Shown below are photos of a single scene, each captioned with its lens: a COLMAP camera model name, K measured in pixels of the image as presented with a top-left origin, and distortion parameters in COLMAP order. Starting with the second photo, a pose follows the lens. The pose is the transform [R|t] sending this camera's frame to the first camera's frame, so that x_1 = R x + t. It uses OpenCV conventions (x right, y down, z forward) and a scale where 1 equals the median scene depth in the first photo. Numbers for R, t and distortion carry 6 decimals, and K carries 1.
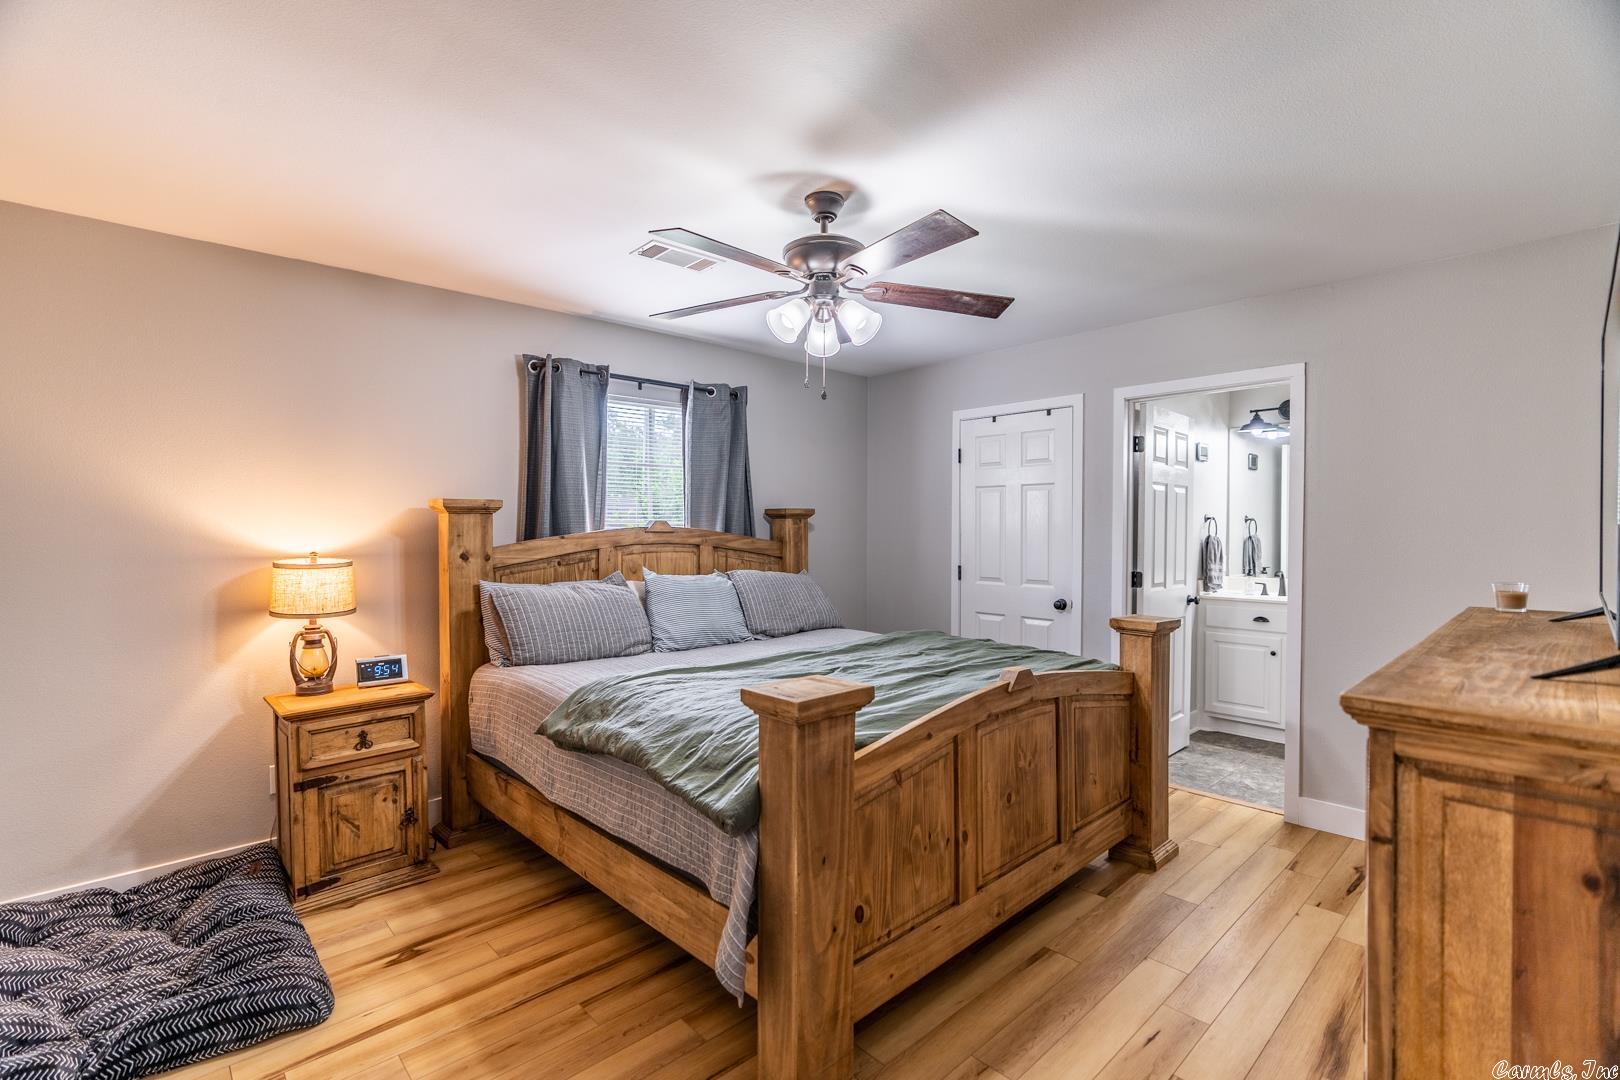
lens RADIAL K [[730.0, 0, 812.9], [0, 730.0, 542.1], [0, 0, 1]] dist [-0.012956, 0.004111]
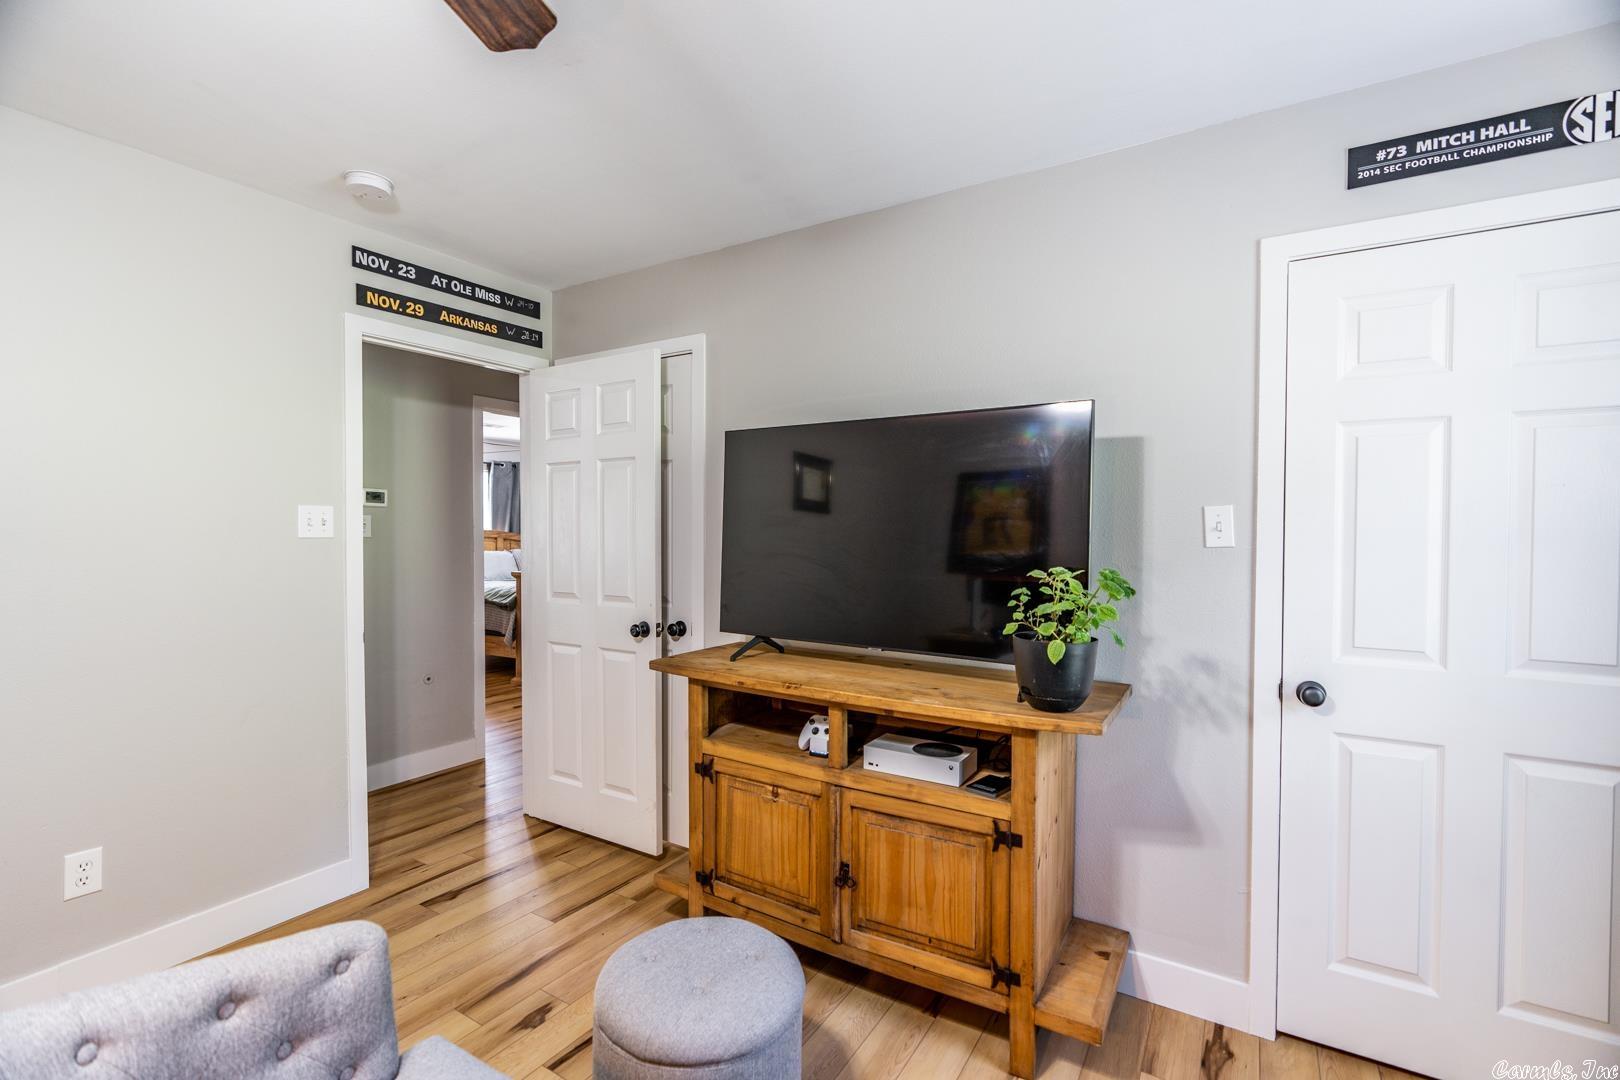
lens RADIAL K [[730.0, 0, 806.1], [0, 730.0, 540.6], [0, 0, 1]] dist [-0.012956, 0.004111]
pose [[0.967682, -0.002091, 0.252165, 0.182406], [0.000815, 0.999986, 0.005165, 0.001058], [-0.252172, -0.004793, 0.967670, -1.286472]]
